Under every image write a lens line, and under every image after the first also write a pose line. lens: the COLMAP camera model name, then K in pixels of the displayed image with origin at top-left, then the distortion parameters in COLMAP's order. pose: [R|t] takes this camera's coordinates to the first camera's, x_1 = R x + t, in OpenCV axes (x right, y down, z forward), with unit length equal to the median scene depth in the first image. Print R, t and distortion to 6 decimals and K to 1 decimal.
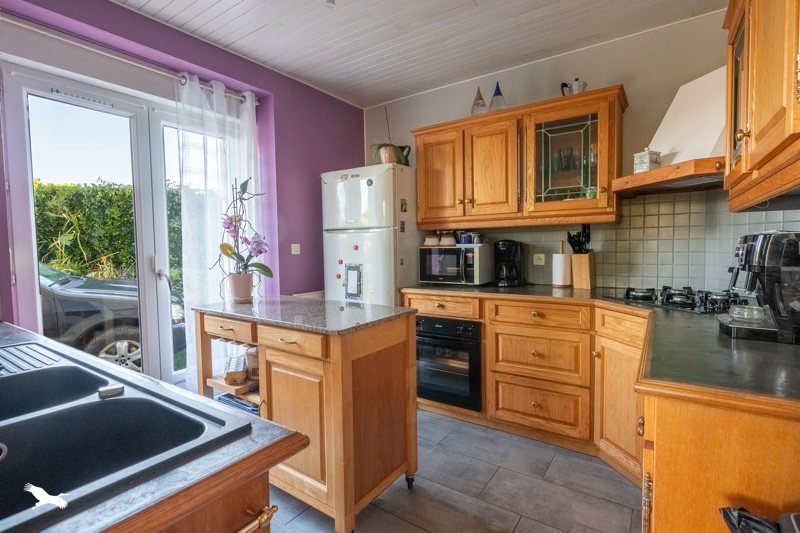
lens RADIAL K [[382.8, 0, 399.5], [0, 382.8, 267.1], [0, 0, 1]] dist [0.002643, 0.000053]
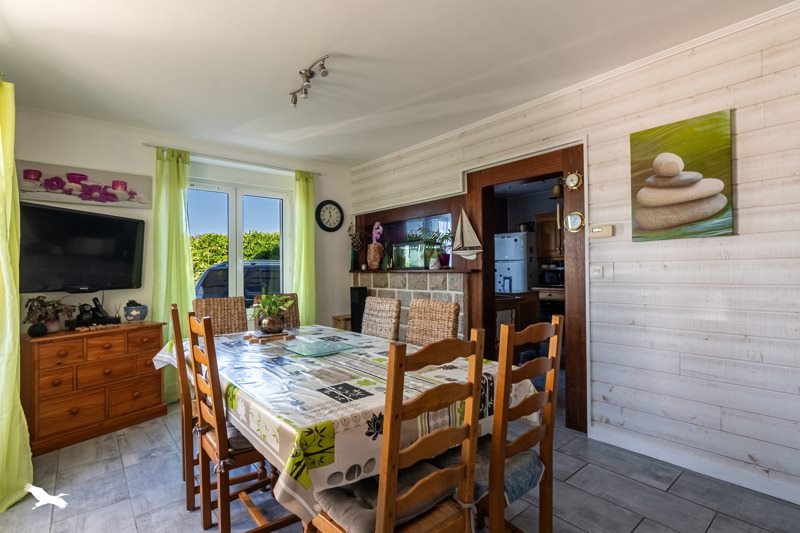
lens RADIAL K [[382.8, 0, 396.9], [0, 382.8, 262.2], [0, 0, 1]] dist [0.002643, 0.000053]
pose [[0.960182, -0.002613, -0.279364, -0.117119], [-0.014503, 0.998142, -0.059183, 0.051145], [0.278999, 0.060878, 0.958360, -1.329377]]
